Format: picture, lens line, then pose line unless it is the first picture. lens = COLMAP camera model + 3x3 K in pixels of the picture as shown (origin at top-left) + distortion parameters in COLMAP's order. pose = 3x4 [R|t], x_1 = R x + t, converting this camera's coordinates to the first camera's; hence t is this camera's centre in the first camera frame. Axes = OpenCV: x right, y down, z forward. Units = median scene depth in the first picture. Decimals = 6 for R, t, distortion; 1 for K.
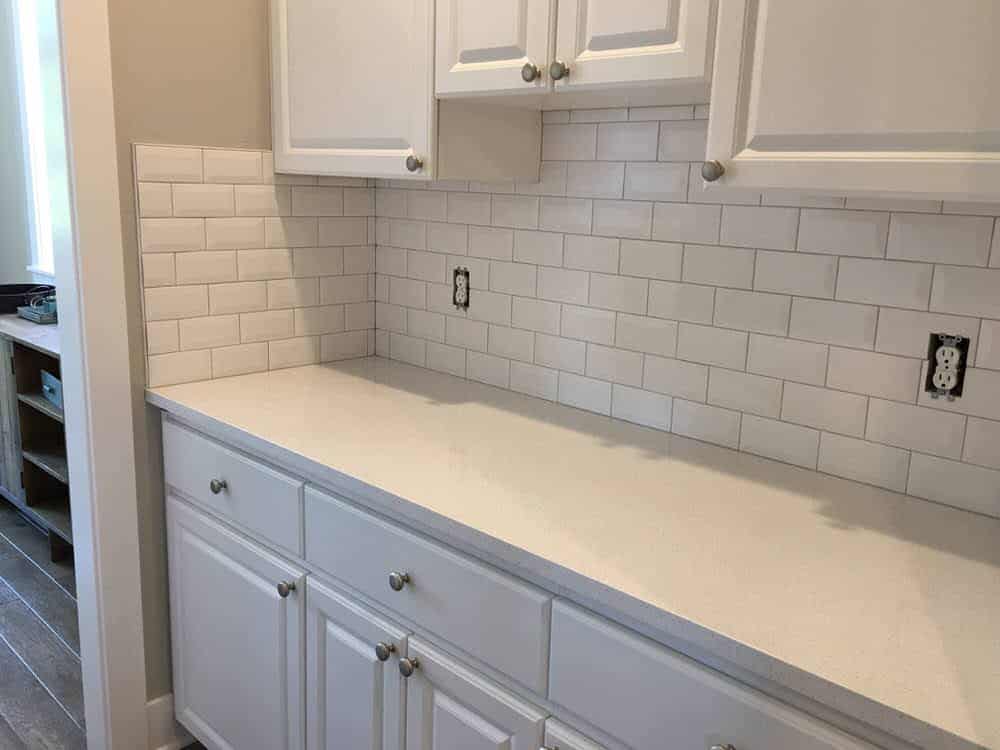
lens RADIAL K [[877.3, 0, 499.8], [0, 877.3, 375.9], [0, 0, 1]] dist [0.063601, -0.068326]
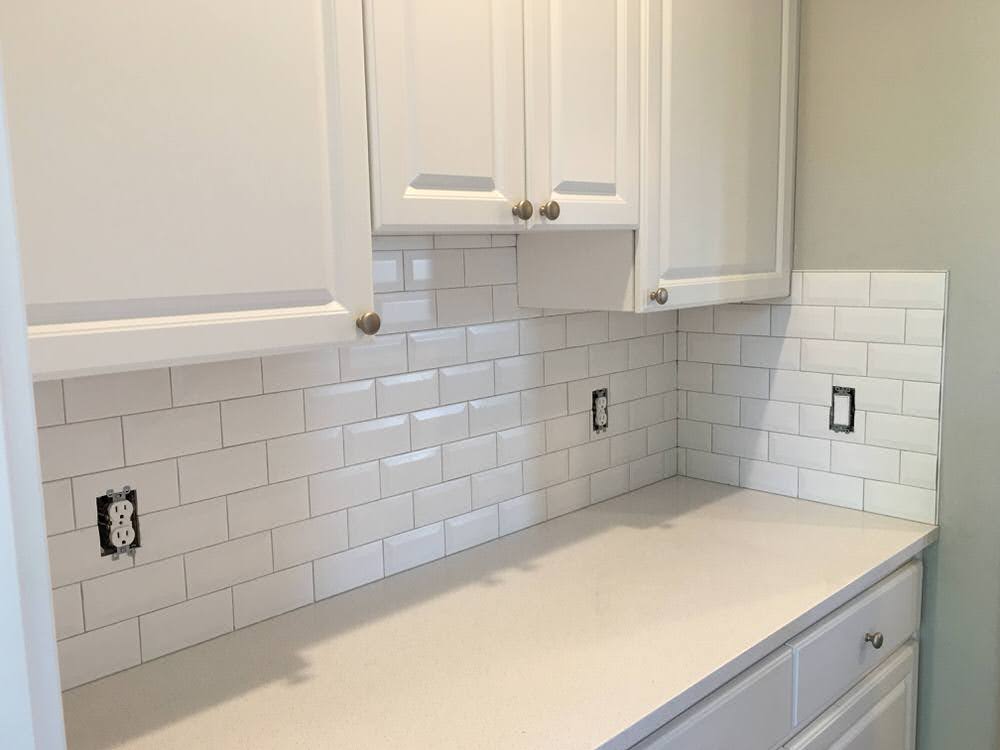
lens RADIAL K [[877.3, 0, 496.2], [0, 877.3, 367.8], [0, 0, 1]] dist [0.063601, -0.068326]
pose [[0.008393, -0.163507, 0.986506, -0.877619], [0.250278, 0.955485, 0.156236, -0.327977], [-0.968138, 0.245590, 0.048942, 0.998216]]
